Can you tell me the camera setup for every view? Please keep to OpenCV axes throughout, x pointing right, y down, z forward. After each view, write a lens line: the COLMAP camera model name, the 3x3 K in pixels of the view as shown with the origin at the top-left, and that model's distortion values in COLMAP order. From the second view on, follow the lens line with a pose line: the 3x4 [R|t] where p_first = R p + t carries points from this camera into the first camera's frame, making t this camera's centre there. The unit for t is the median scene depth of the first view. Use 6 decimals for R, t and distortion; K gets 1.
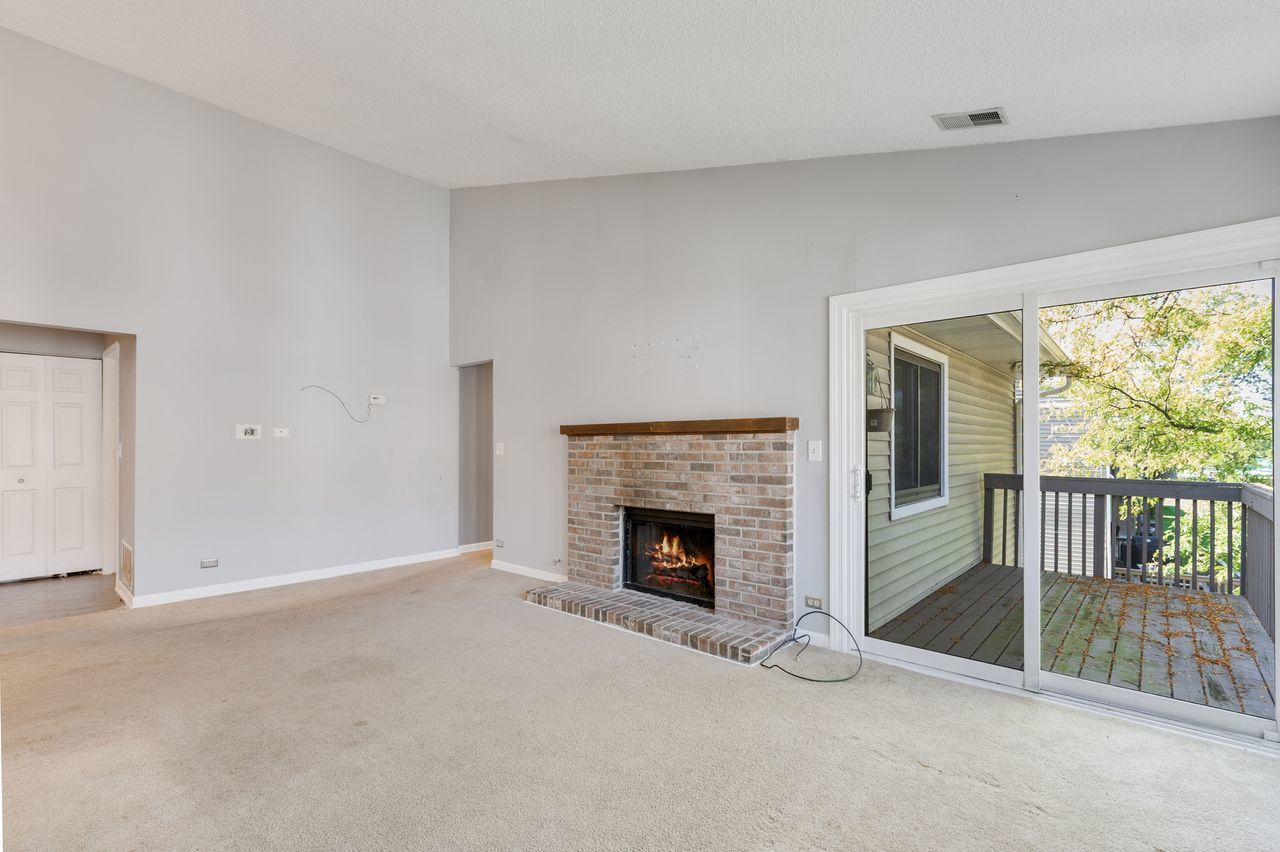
lens RADIAL K [[578.5, 0, 639.5], [0, 578.5, 438.7], [0, 0, 1]] dist [-0.001365, -0.000068]
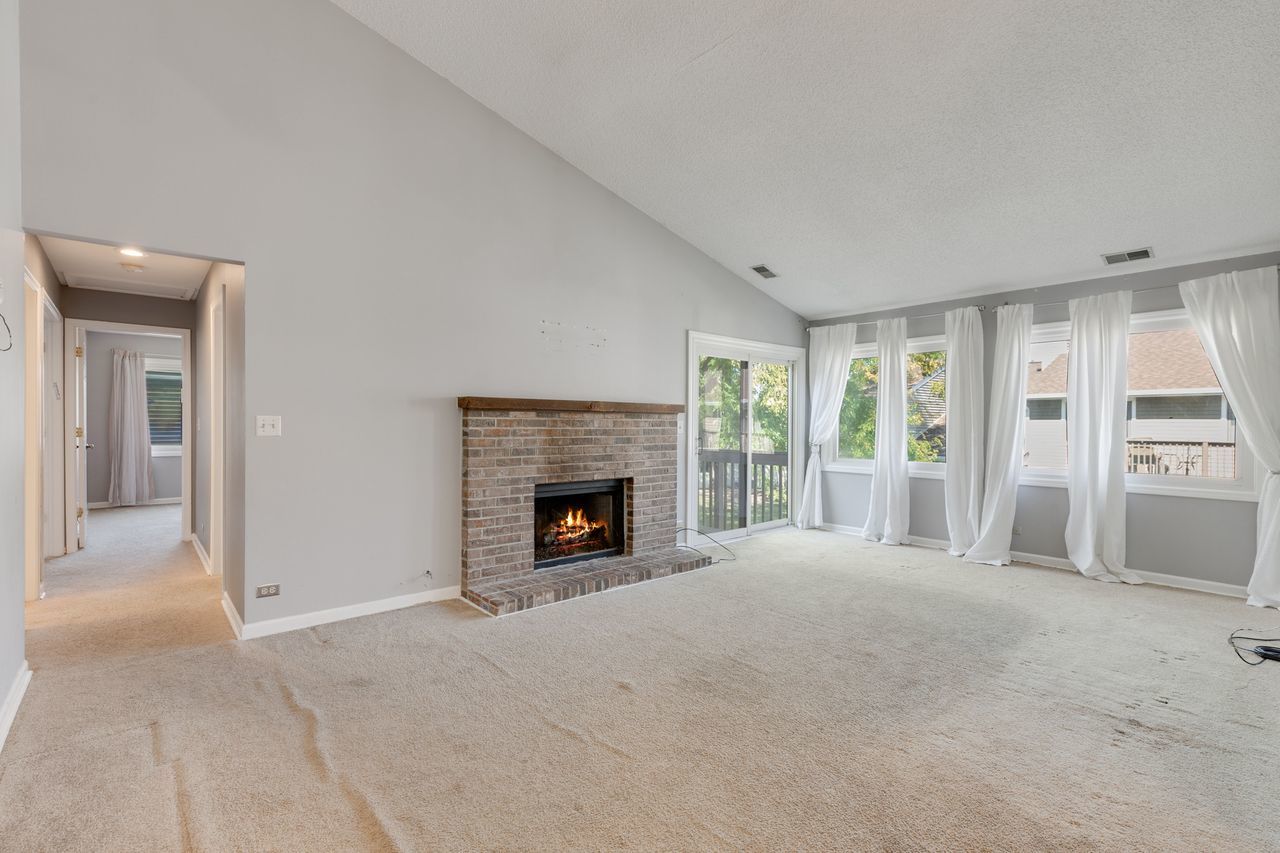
lens RADIAL K [[578.5, 0, 632.9], [0, 578.5, 428.7], [0, 0, 1]] dist [-0.001365, -0.000068]
pose [[0.128905, -0.003431, 0.991651, -1.042036], [-0.014918, 0.999874, 0.005399, 0.015965], [-0.991545, -0.015489, 0.128838, 0.774198]]
